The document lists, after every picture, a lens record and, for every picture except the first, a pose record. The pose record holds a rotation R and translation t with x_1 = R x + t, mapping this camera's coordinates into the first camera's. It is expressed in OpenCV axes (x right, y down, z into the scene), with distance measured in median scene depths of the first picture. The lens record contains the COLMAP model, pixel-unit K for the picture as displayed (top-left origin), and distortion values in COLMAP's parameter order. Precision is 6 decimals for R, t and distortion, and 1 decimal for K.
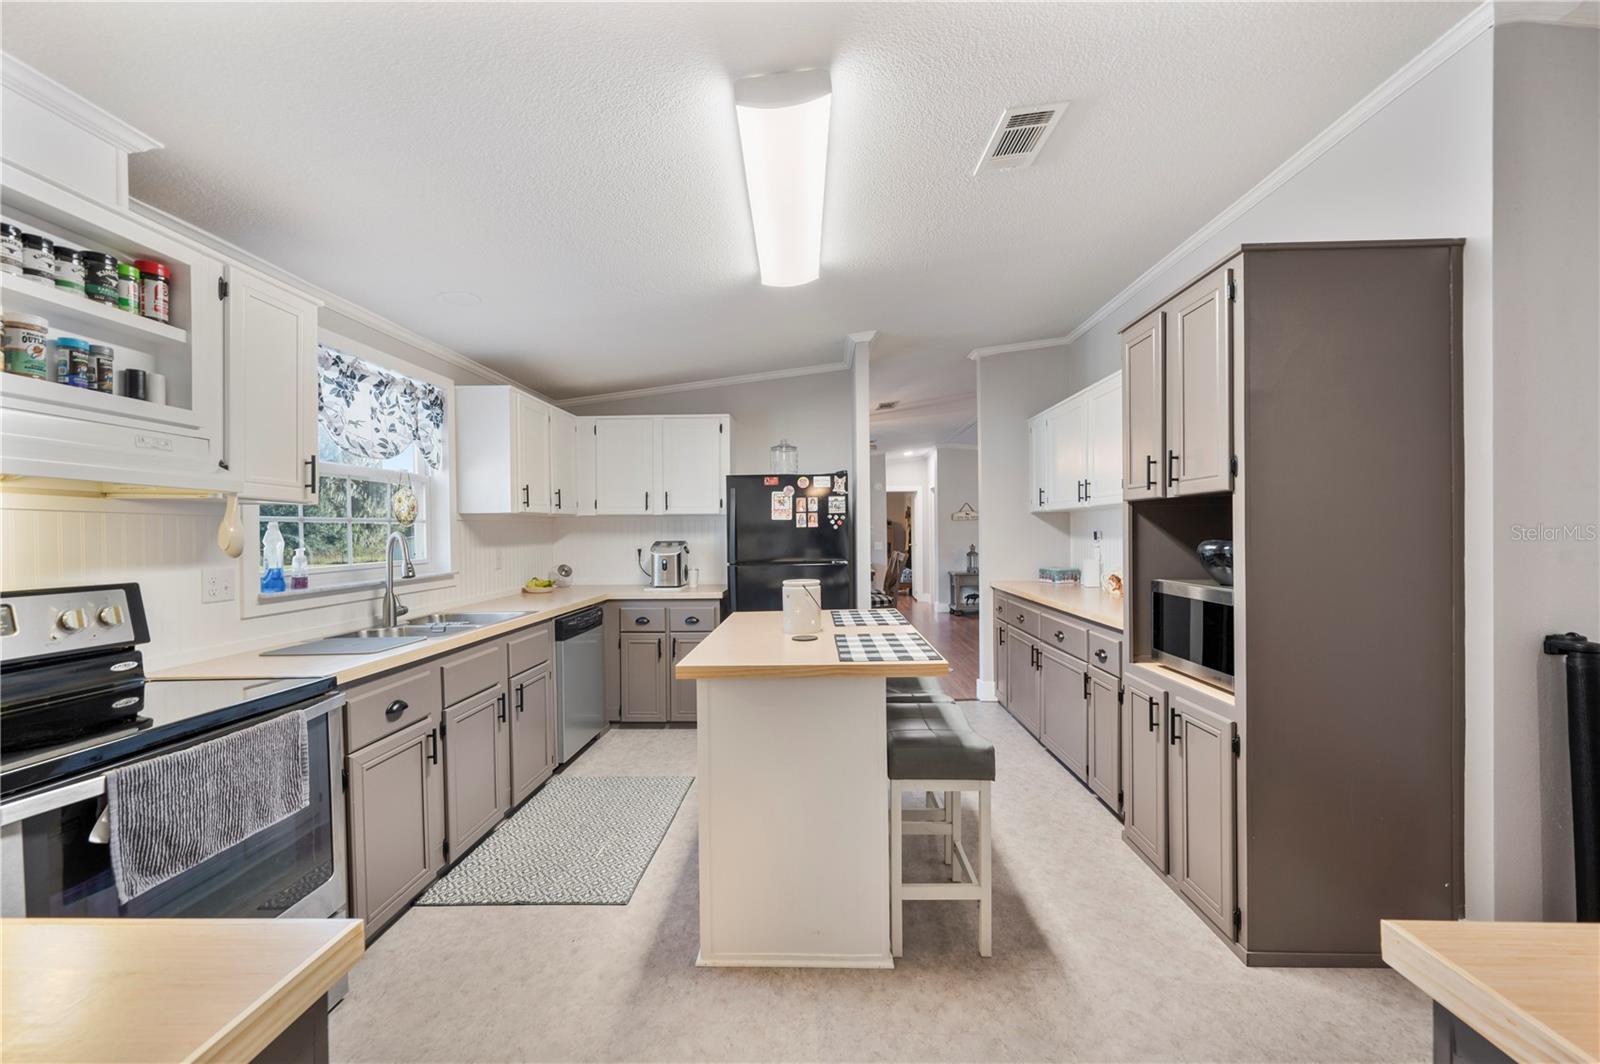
lens RADIAL K [[637.6, 0, 806.7], [0, 637.6, 535.3], [0, 0, 1]] dist [-0.001105, -0.000089]
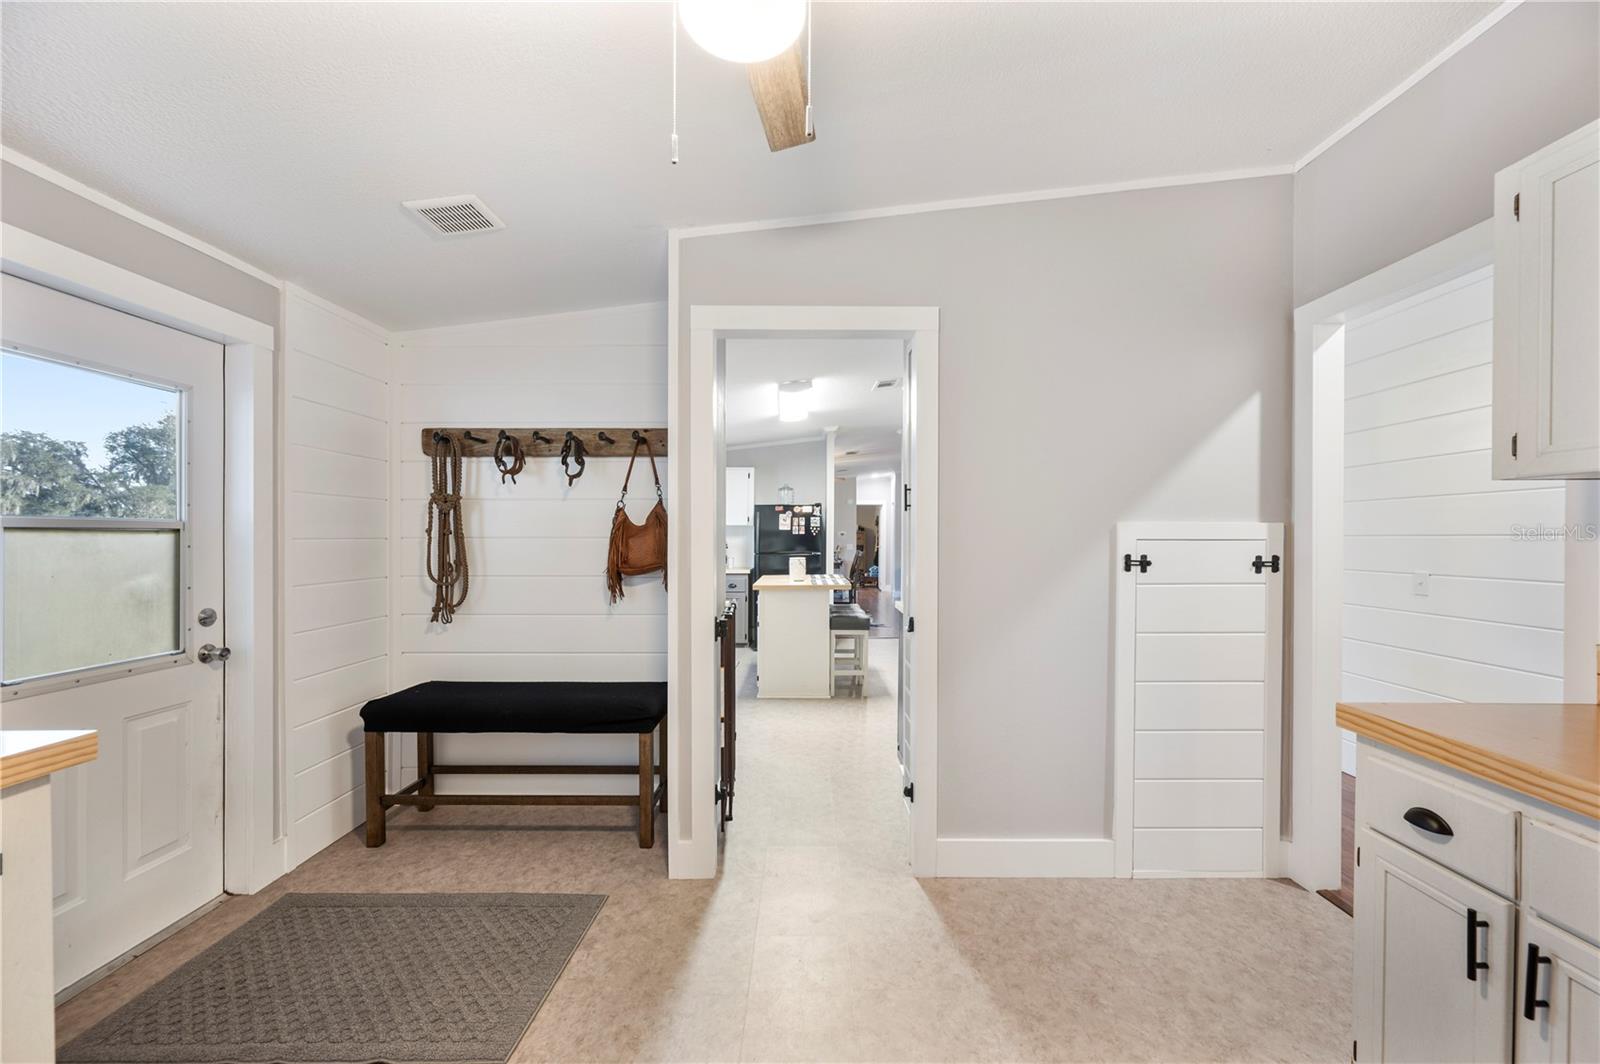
lens RADIAL K [[637.6, 0, 806.7], [0, 637.6, 535.3], [0, 0, 1]] dist [-0.001105, -0.000089]
pose [[0.999642, 0.013438, 0.023152, -0.018266], [-0.013365, 0.999905, -0.003331, -0.003343], [-0.023195, 0.003020, 0.999726, -0.802159]]
